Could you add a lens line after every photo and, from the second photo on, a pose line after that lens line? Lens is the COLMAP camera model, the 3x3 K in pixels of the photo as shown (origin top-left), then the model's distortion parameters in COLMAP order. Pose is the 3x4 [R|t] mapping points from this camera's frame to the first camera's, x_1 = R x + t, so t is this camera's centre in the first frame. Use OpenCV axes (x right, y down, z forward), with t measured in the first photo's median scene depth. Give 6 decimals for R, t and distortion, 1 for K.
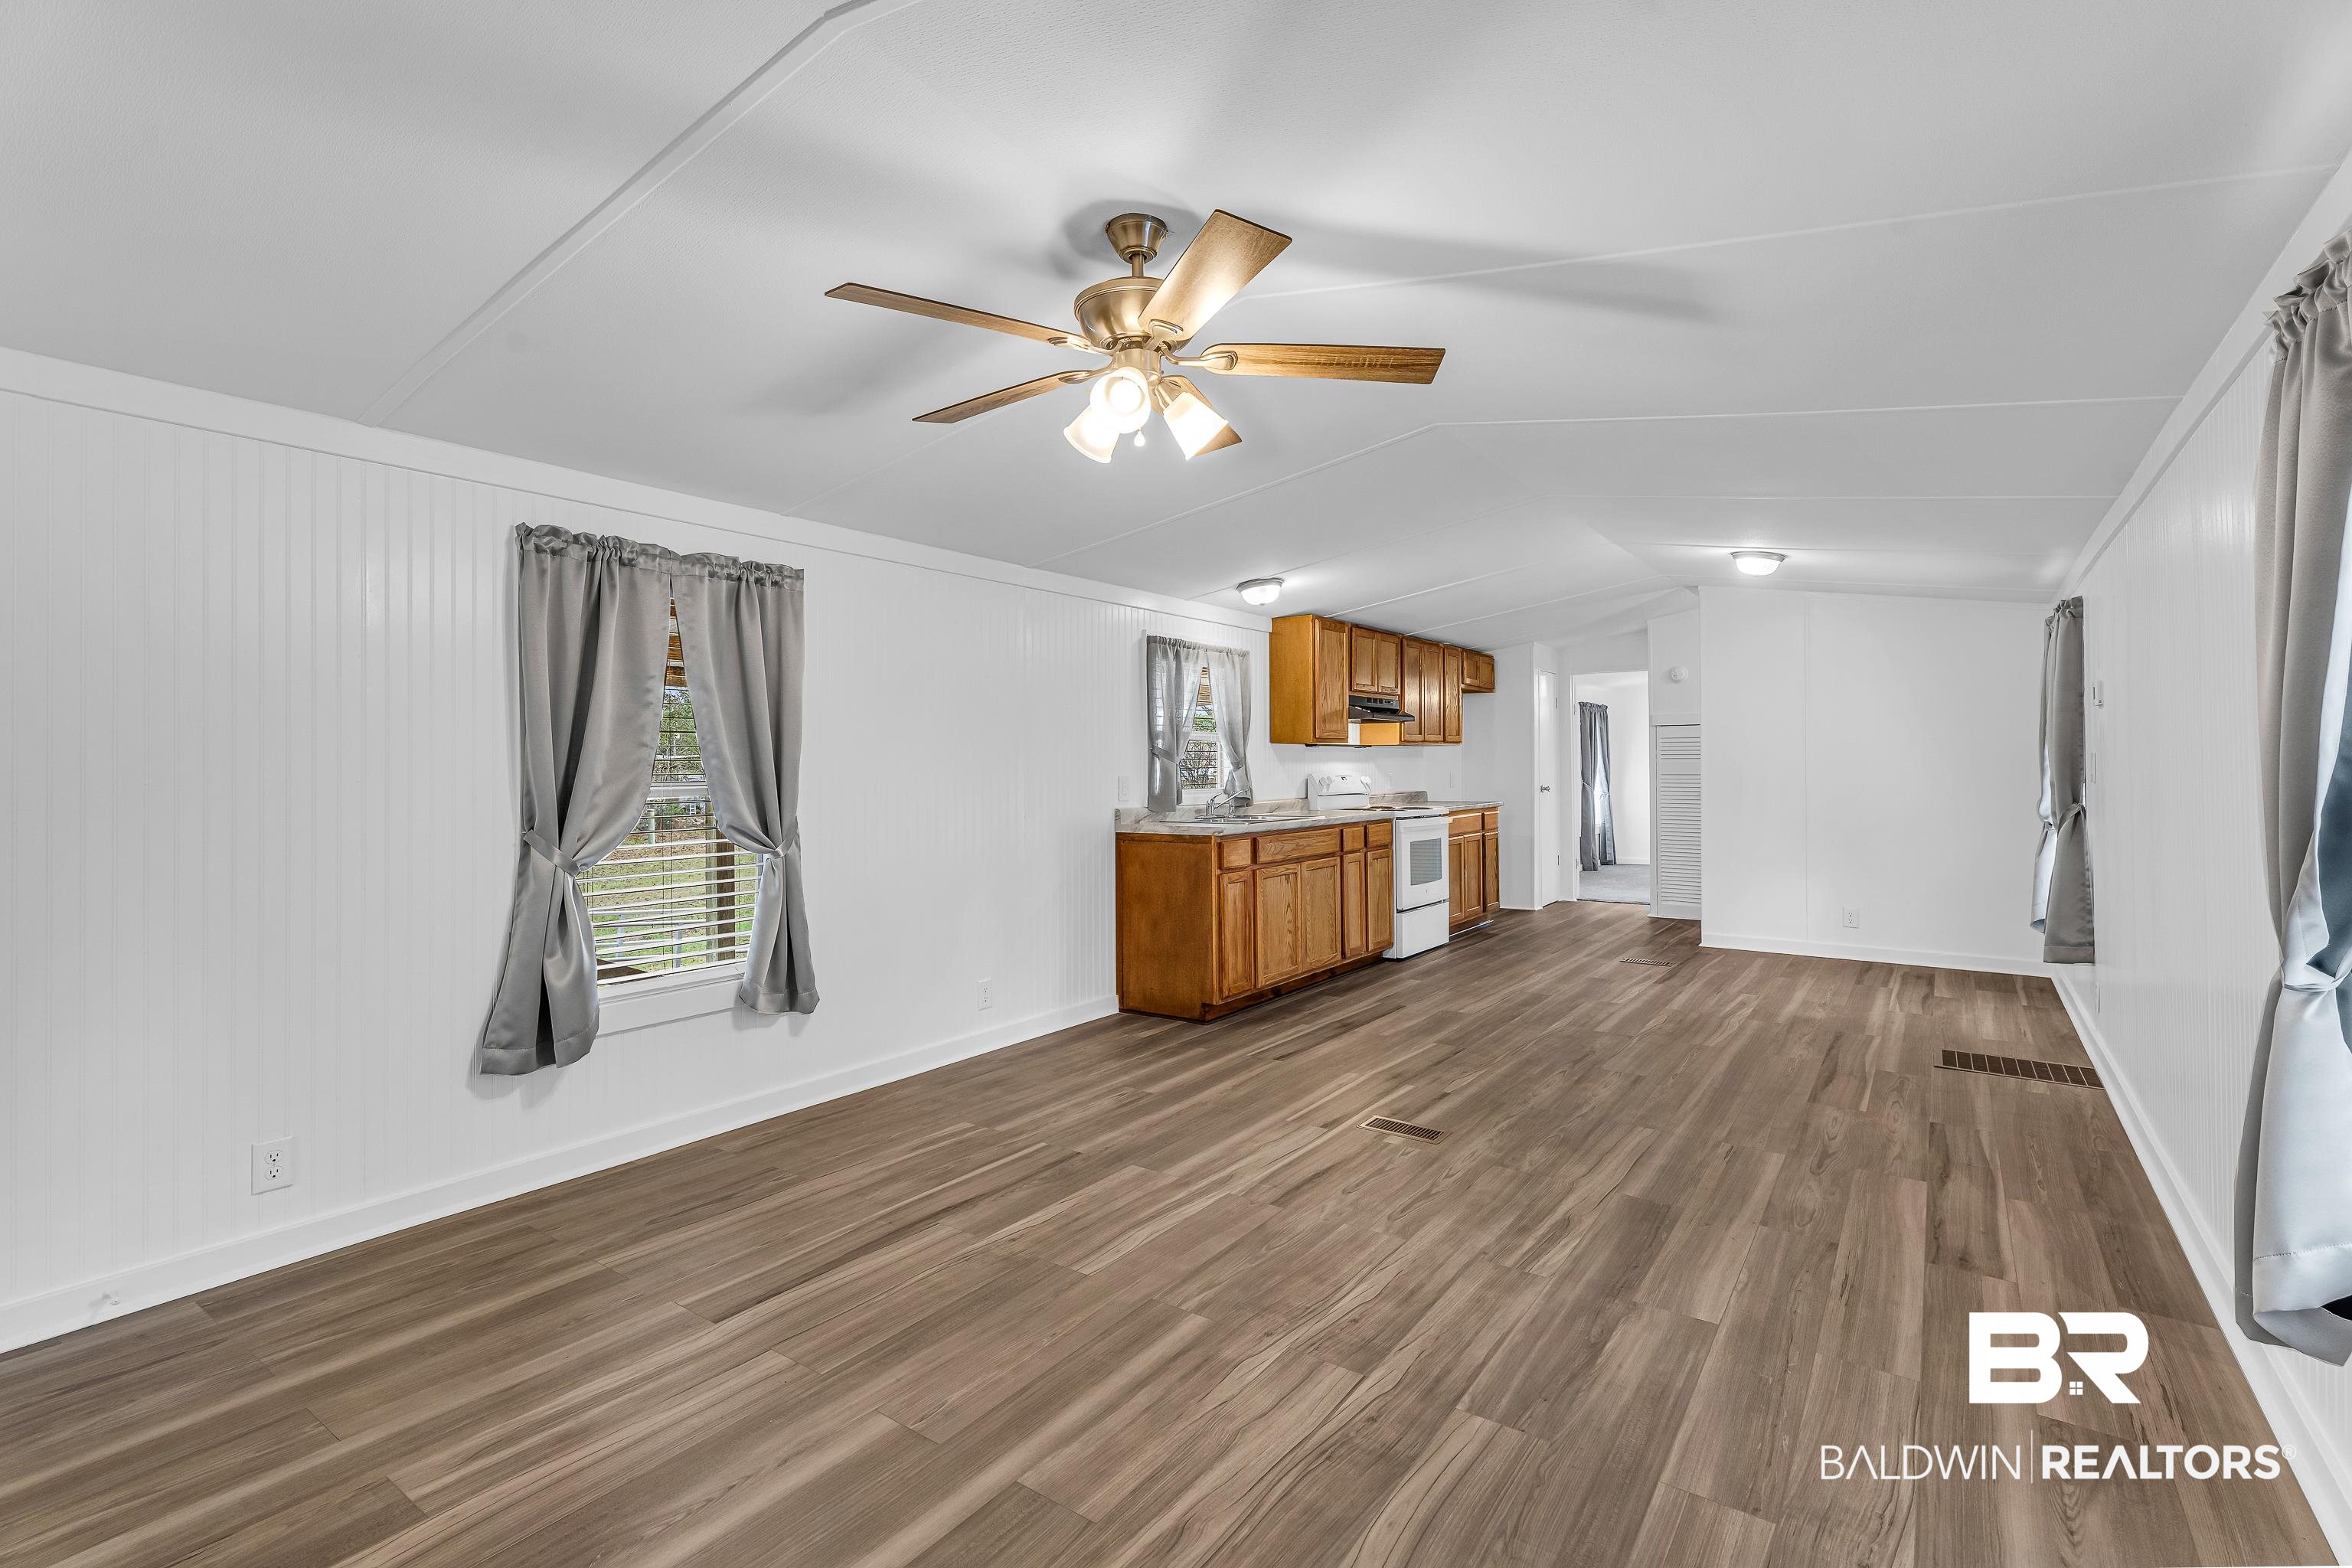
lens RADIAL K [[1052.4, 0, 1185.5], [0, 1052.4, 737.7], [0, 0, 1]] dist [-0.002661, 0.000152]
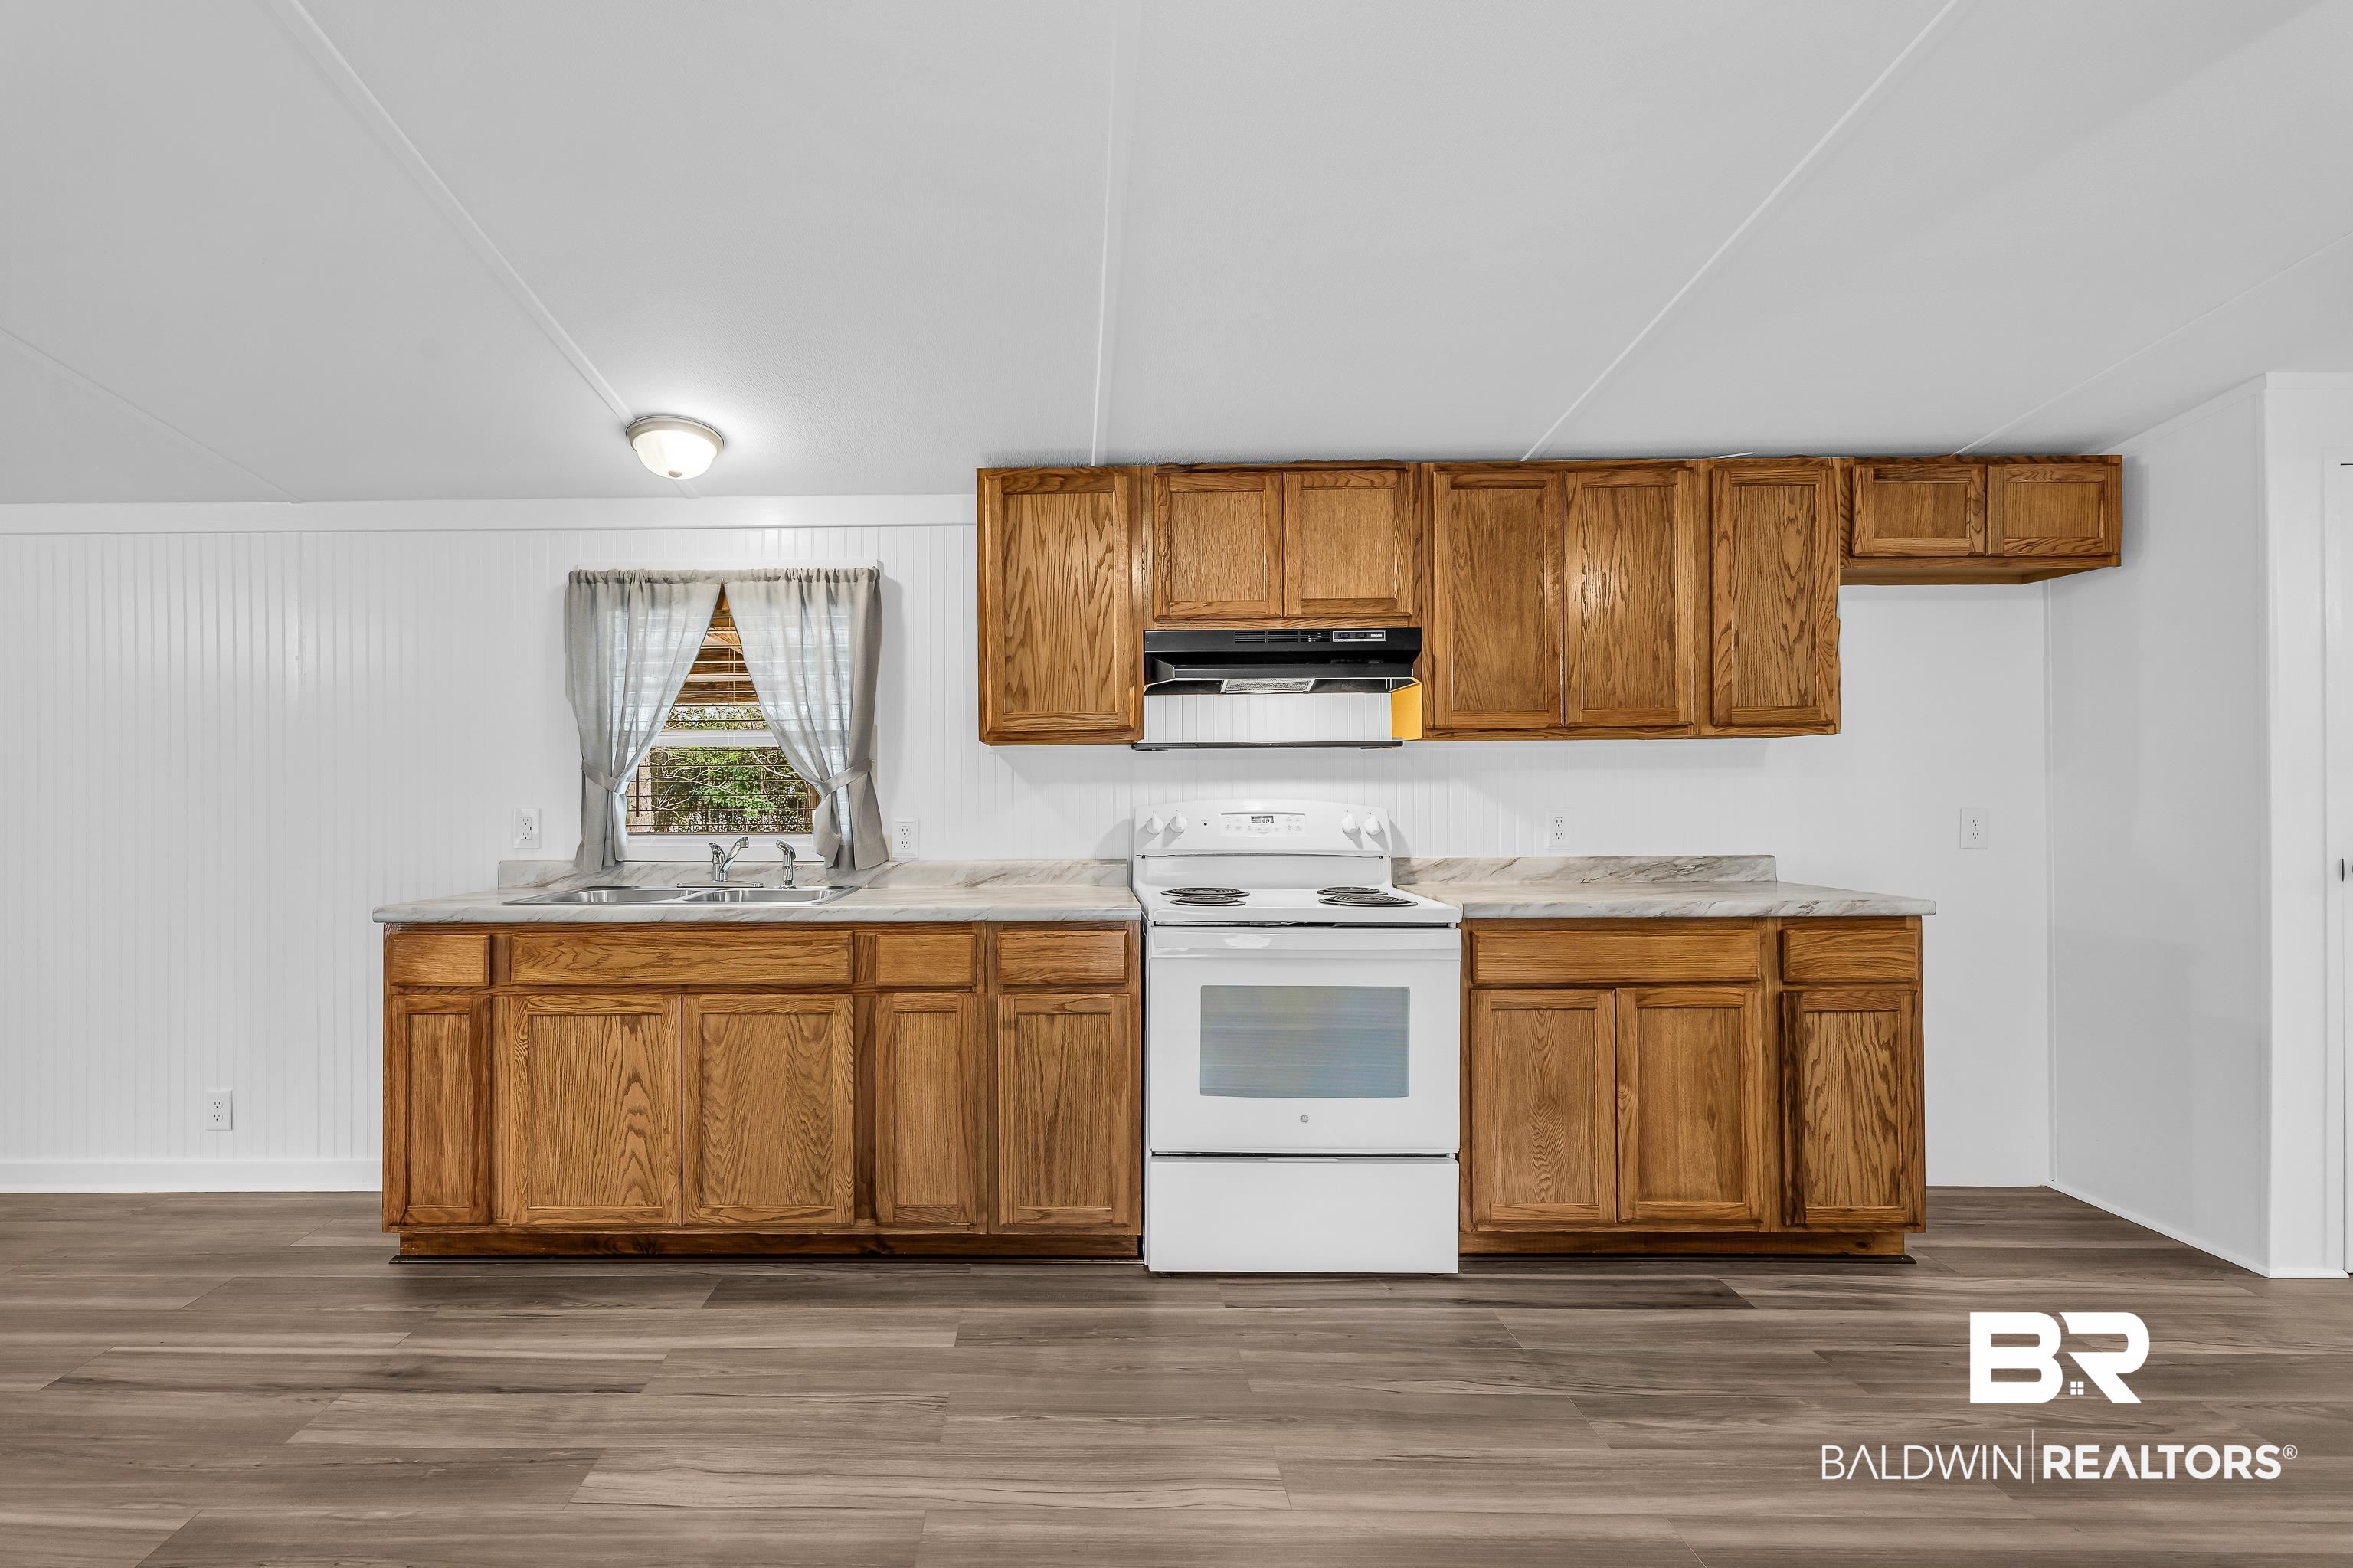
lens RADIAL K [[1091.9, 0, 1176.5], [0, 1091.9, 784.0], [0, 0, 1]] dist [0.000018, 0.000516]
pose [[0.574325, 0.001742, -0.818626, 1.106008], [0.024499, 0.999513, 0.019315, 0.030427], [0.818261, -0.031149, 0.574003, 1.541248]]
